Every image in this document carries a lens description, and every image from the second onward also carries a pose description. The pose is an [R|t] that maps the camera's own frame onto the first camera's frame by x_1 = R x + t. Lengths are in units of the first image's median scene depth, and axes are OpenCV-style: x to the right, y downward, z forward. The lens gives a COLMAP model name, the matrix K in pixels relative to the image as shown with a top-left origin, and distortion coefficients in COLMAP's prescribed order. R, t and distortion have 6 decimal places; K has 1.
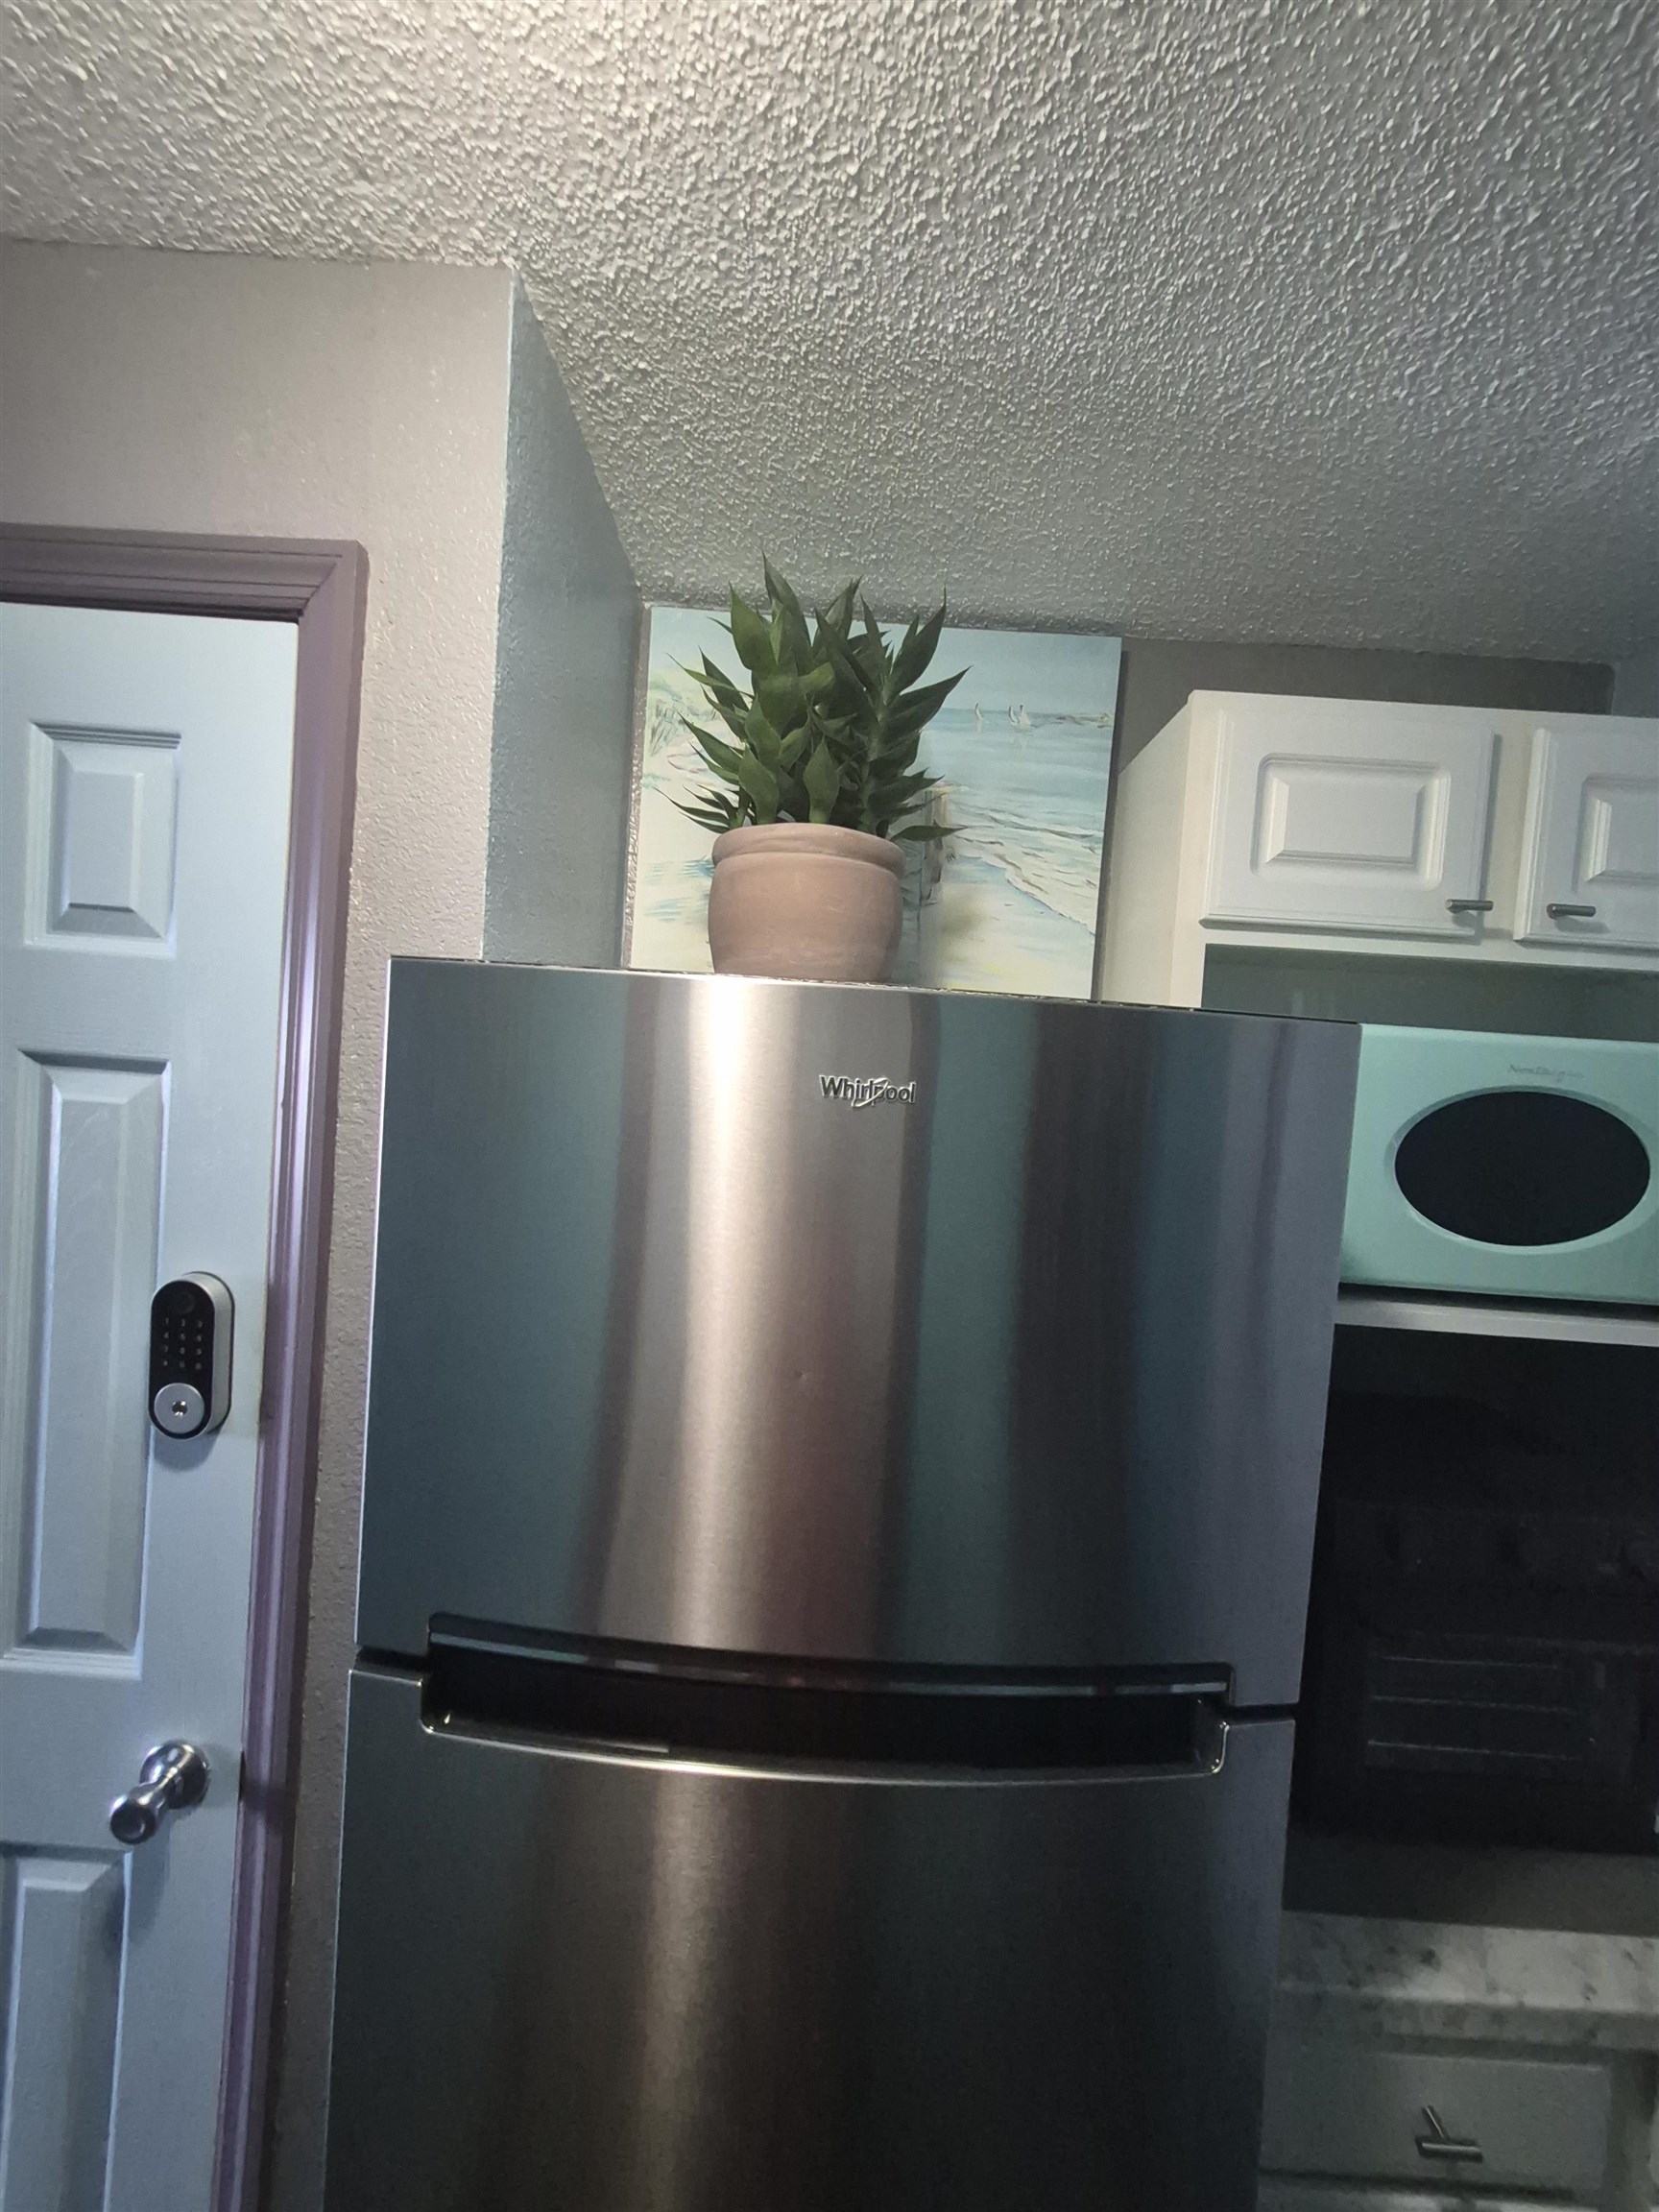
lens RADIAL K [[879.3, 0, 840.0], [0, 879.3, 1106.5], [0, 0, 1]] dist [0.004742, -0.000231]
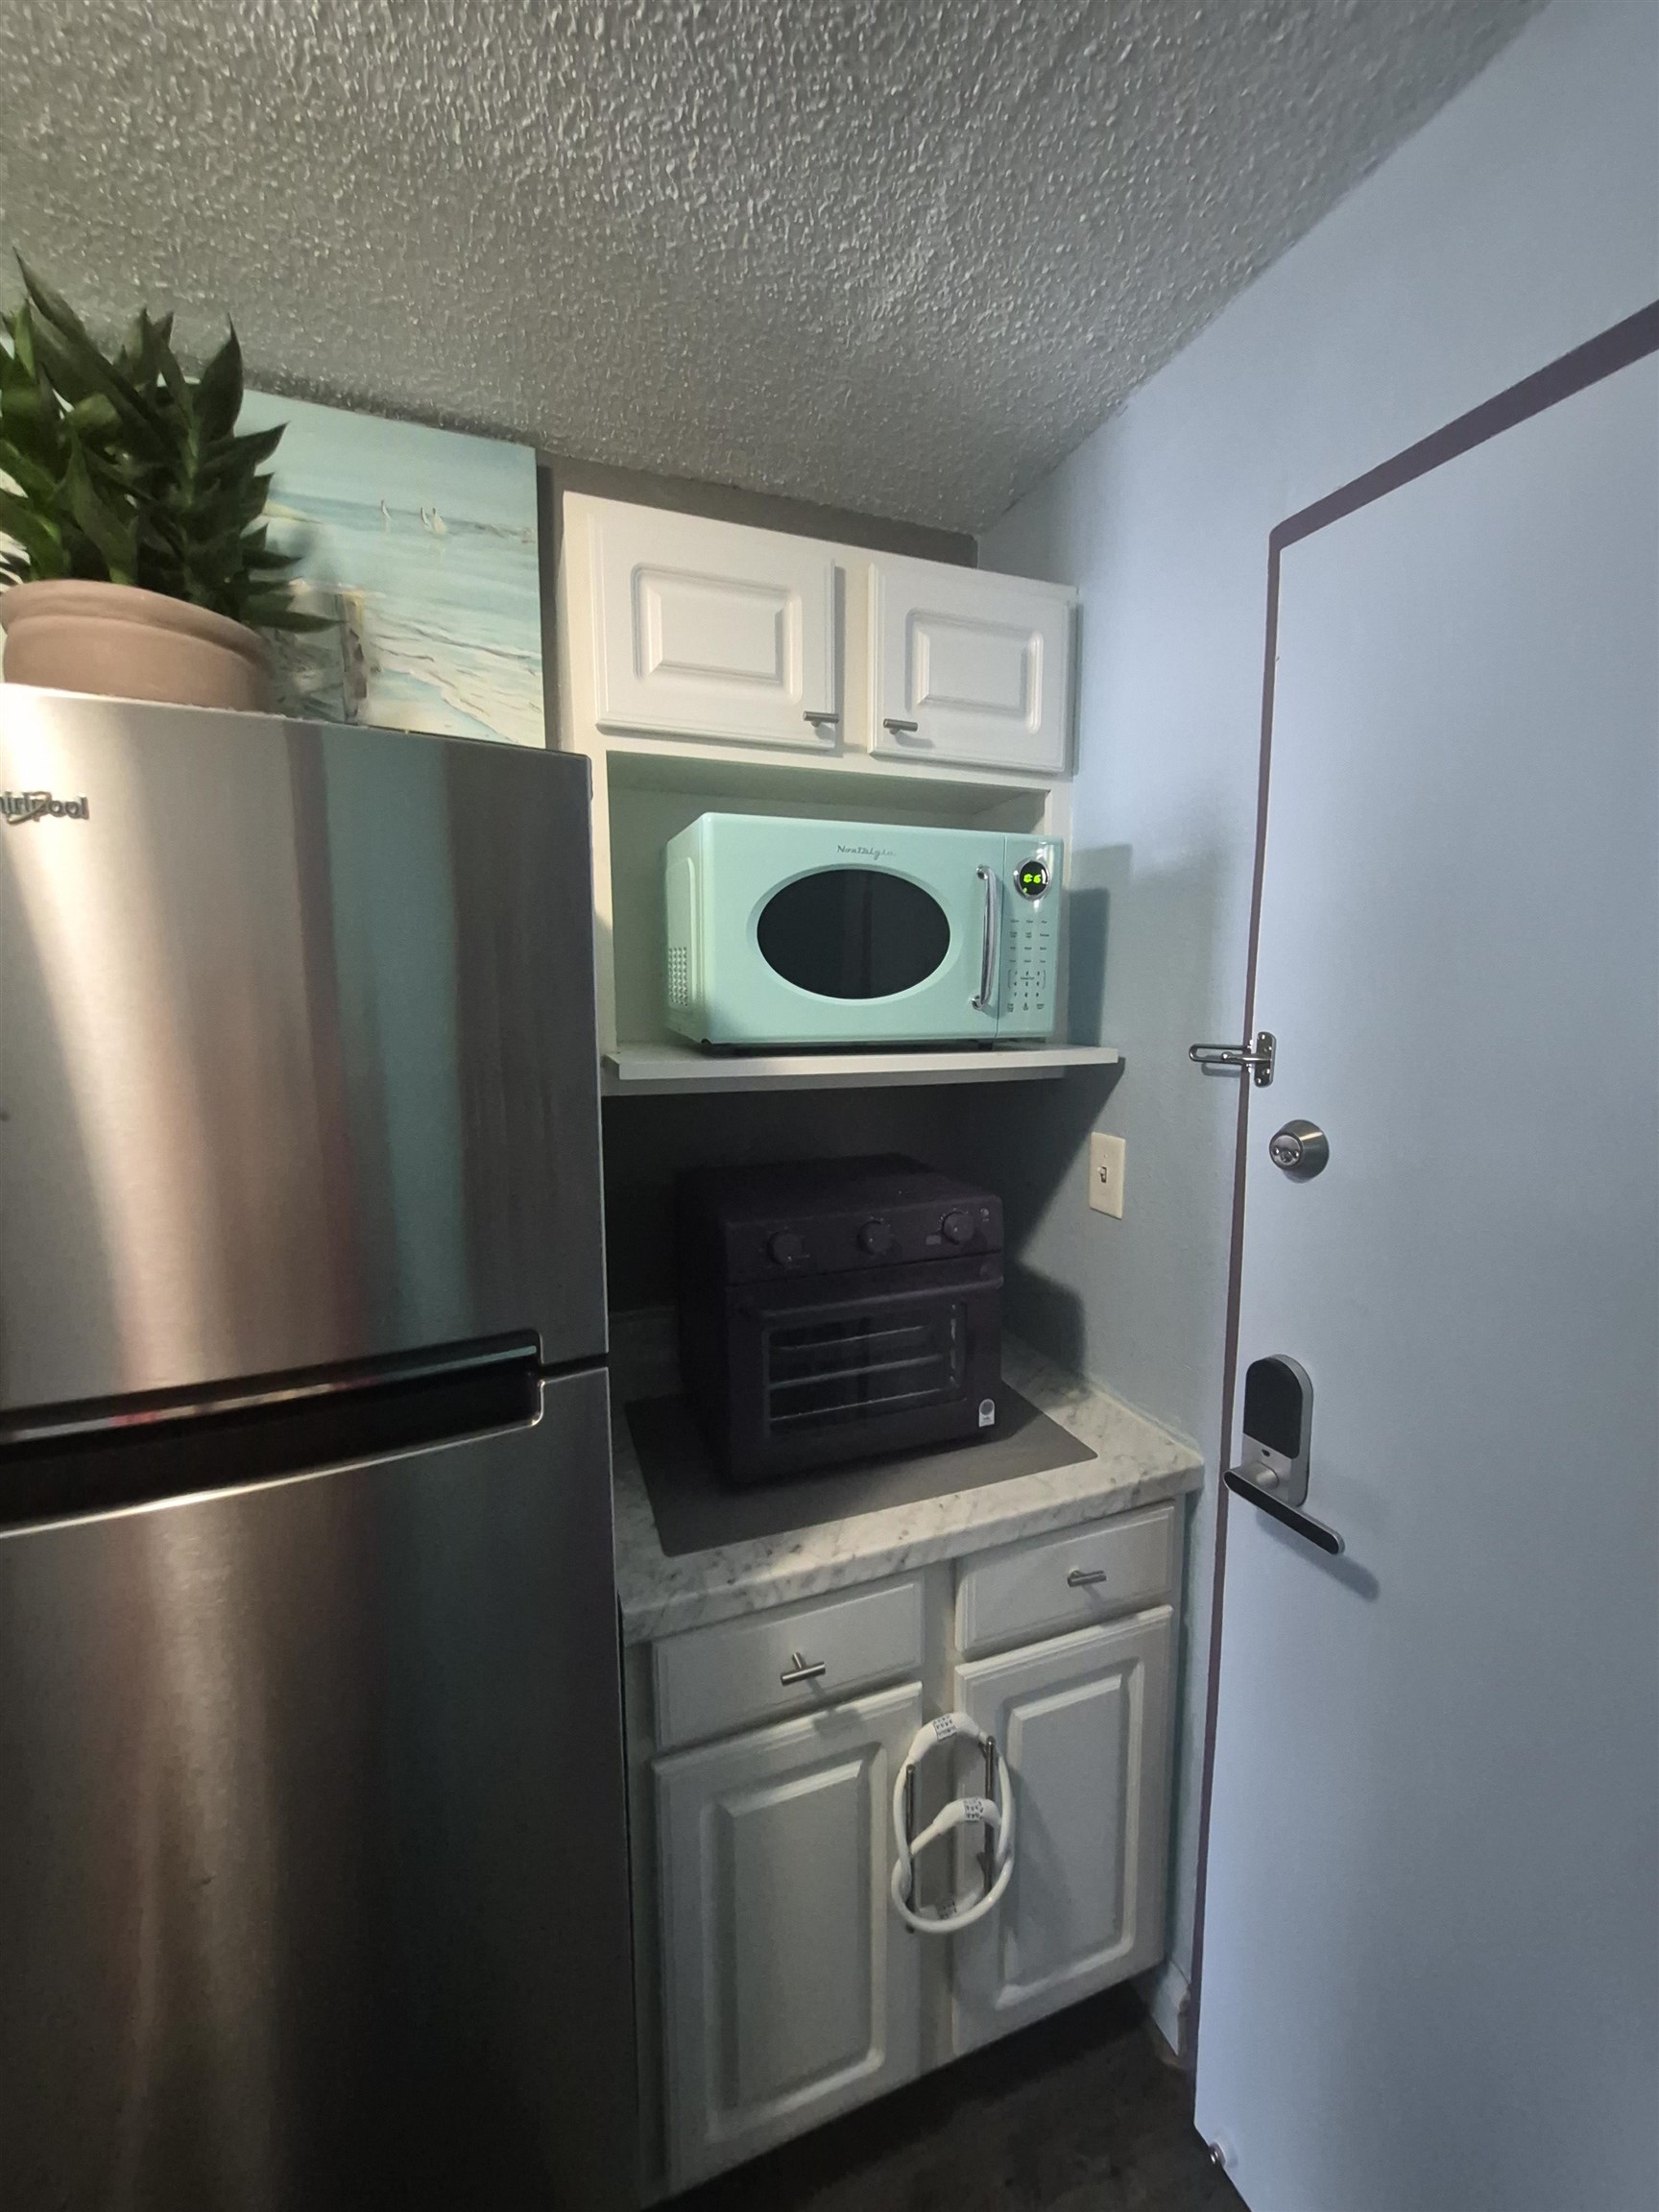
lens RADIAL K [[879.3, 0, 840.0], [0, 879.3, 1106.5], [0, 0, 1]] dist [0.004742, -0.000231]
pose [[0.930342, -0.110084, 0.349778, 0.267232], [0.077948, 0.991444, 0.104704, 0.155315], [-0.358312, -0.070146, 0.930963, -0.119523]]
